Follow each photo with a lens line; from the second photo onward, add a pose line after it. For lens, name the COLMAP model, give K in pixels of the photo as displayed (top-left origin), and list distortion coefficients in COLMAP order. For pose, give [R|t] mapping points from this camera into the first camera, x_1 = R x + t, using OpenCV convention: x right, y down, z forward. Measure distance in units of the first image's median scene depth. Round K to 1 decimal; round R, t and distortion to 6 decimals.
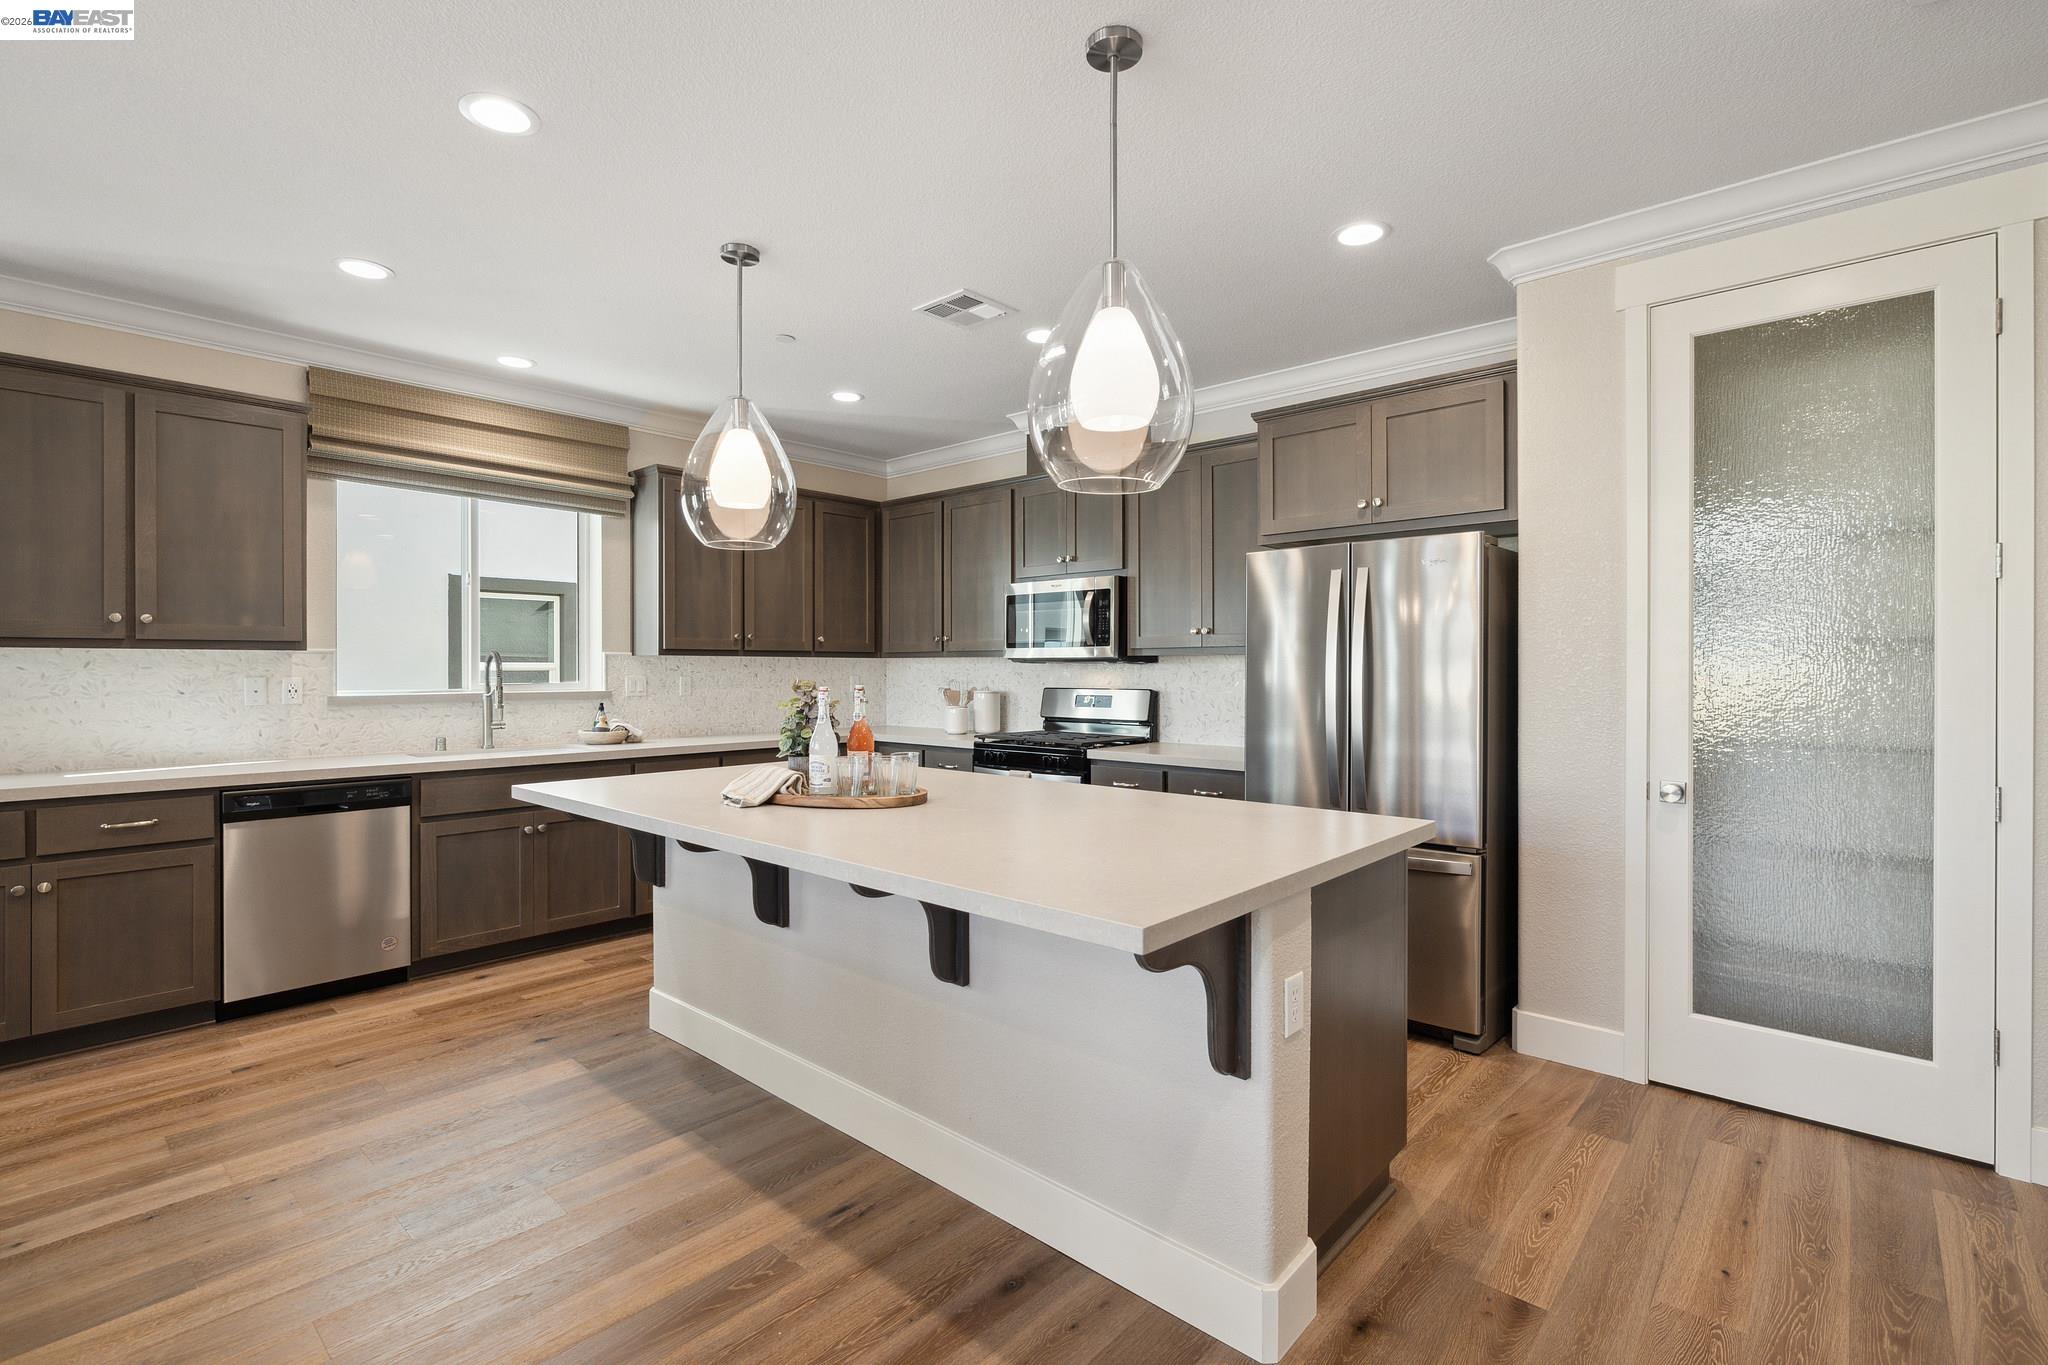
lens RADIAL K [[934.1, 0, 996.6], [0, 934.1, 668.9], [0, 0, 1]] dist [-0.001390, -0.000060]
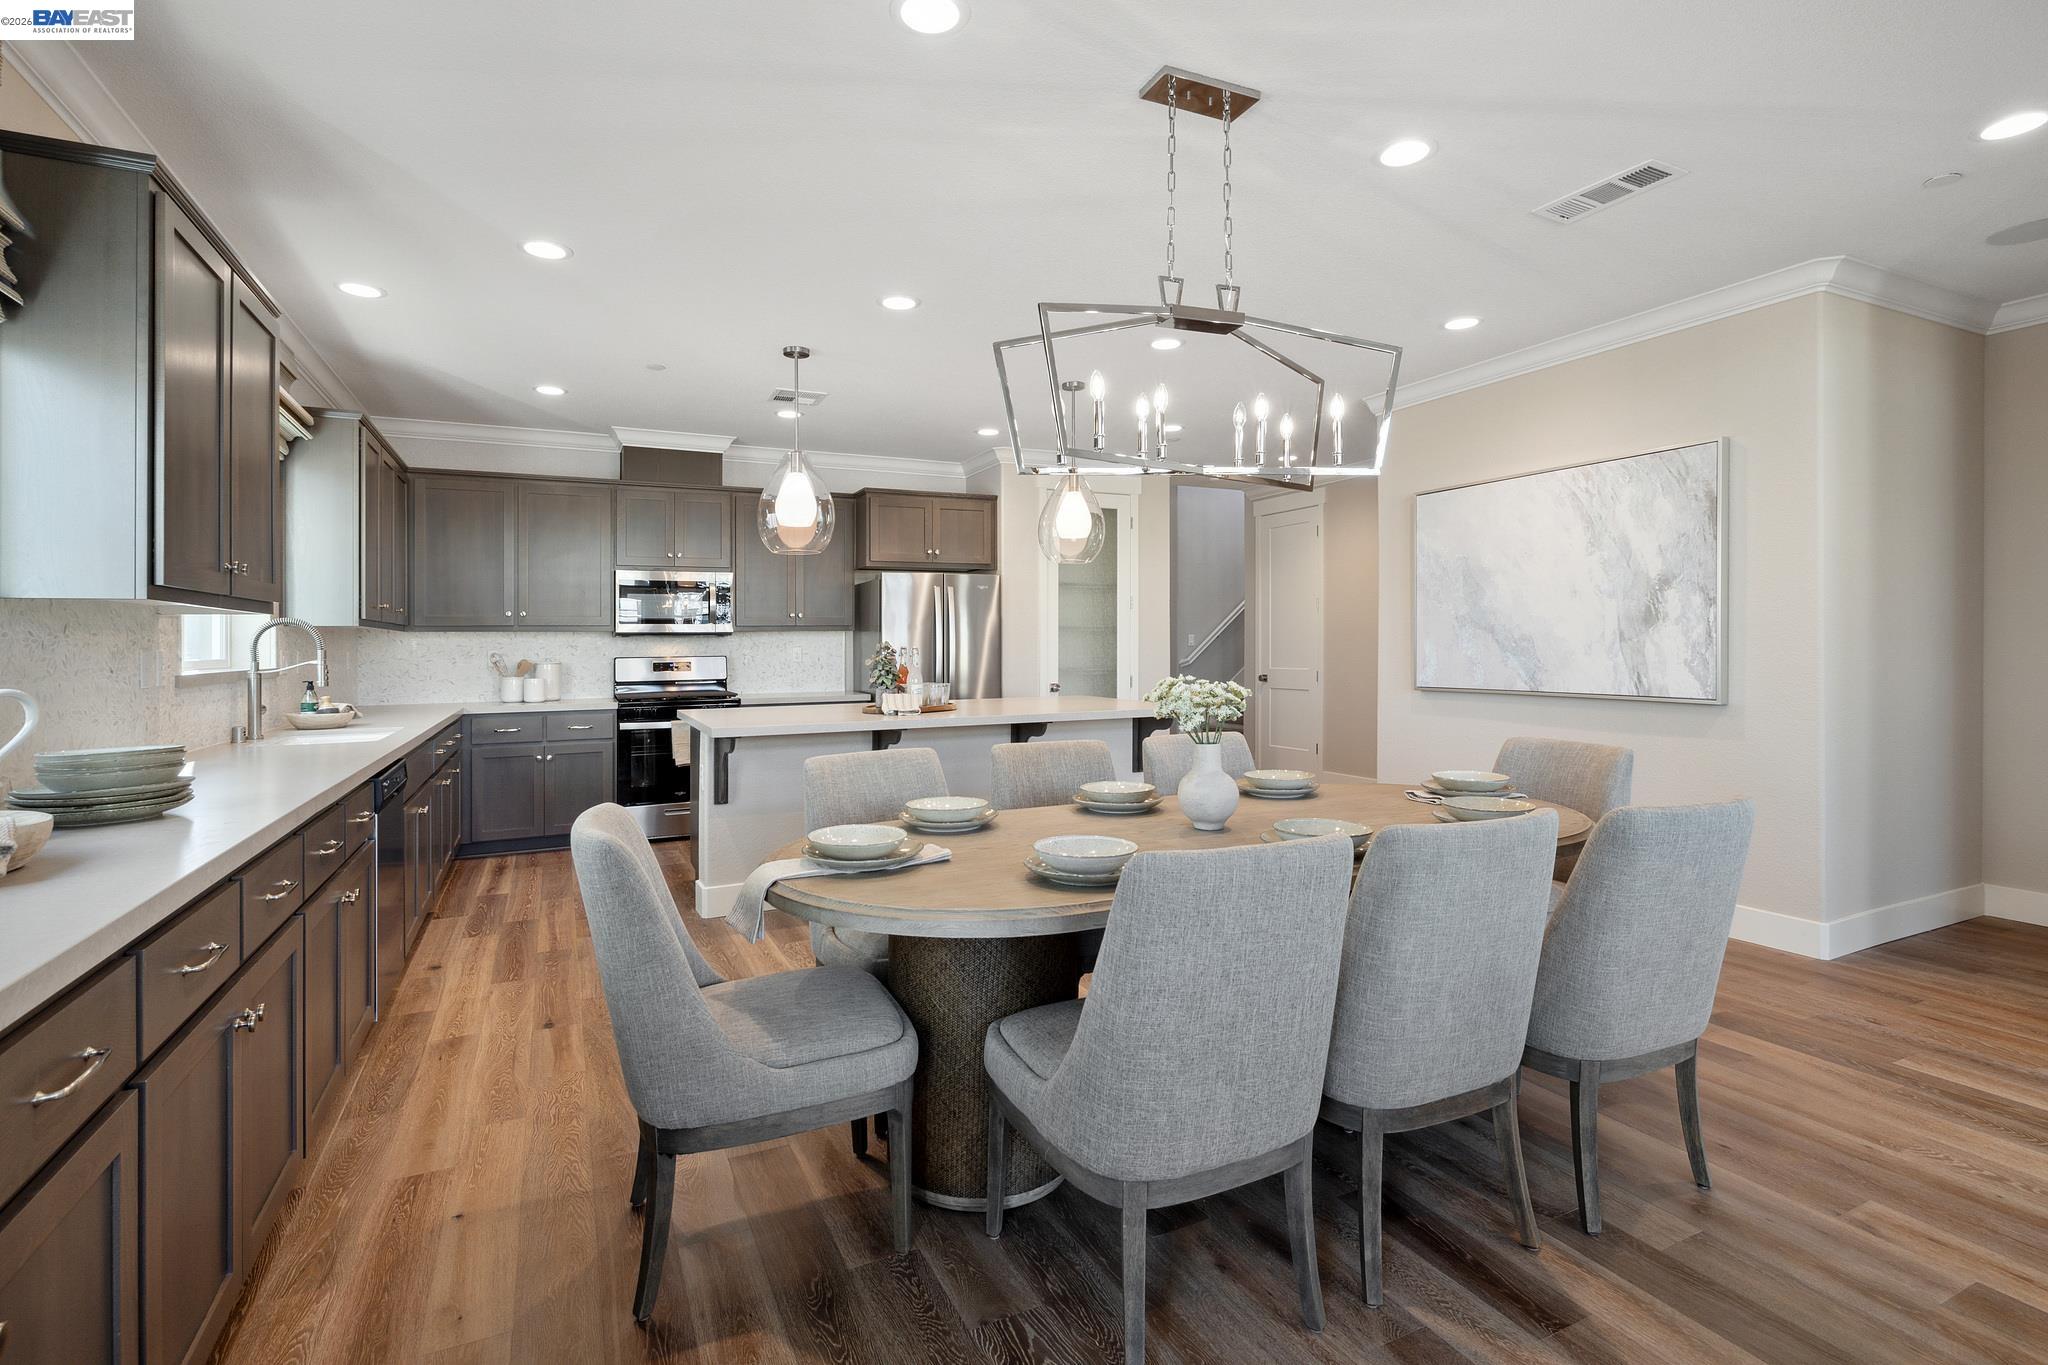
lens RADIAL K [[978.0, 0, 1019.3], [0, 978.0, 660.1], [0, 0, 1]] dist [-0.001195, -0.000106]
pose [[0.371401, -0.017629, 0.928305, -1.297196], [0.007752, 0.999844, 0.015886, 0.010945], [-0.928440, 0.001296, 0.371480, 0.094561]]
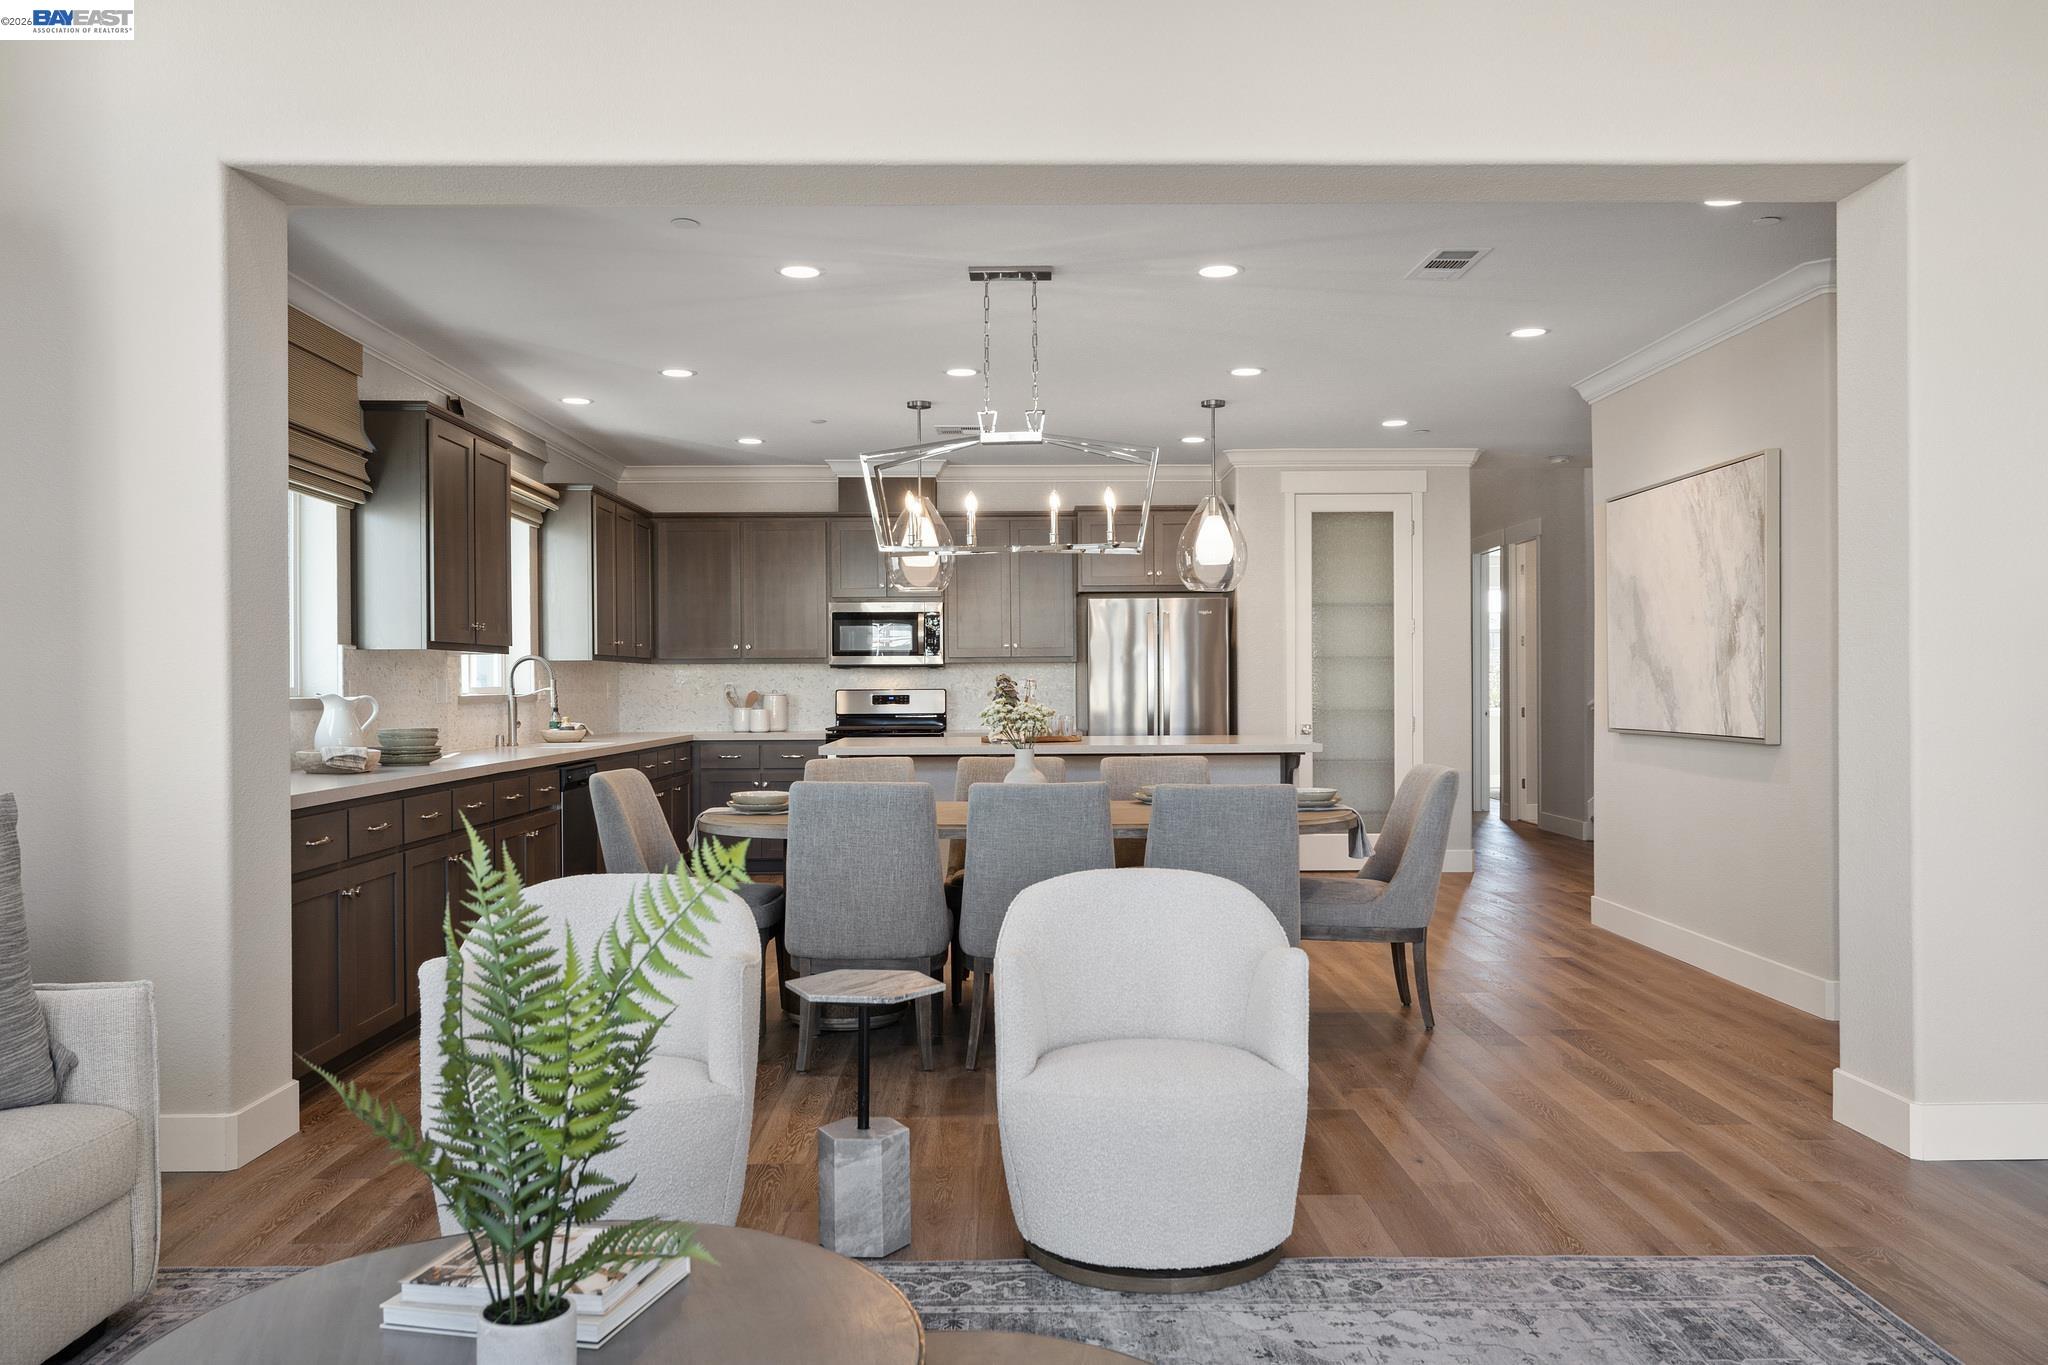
lens RADIAL K [[1650.6, 0, 1028.7], [0, 1650.6, 770.0], [0, 0, 1]] dist [0.008093, 0.002001]
pose [[0.729355, -0.038442, 0.683055, -1.701256], [0.004034, 0.998644, 0.051895, 0.020019], [-0.684124, -0.035094, 0.728521, -0.962464]]
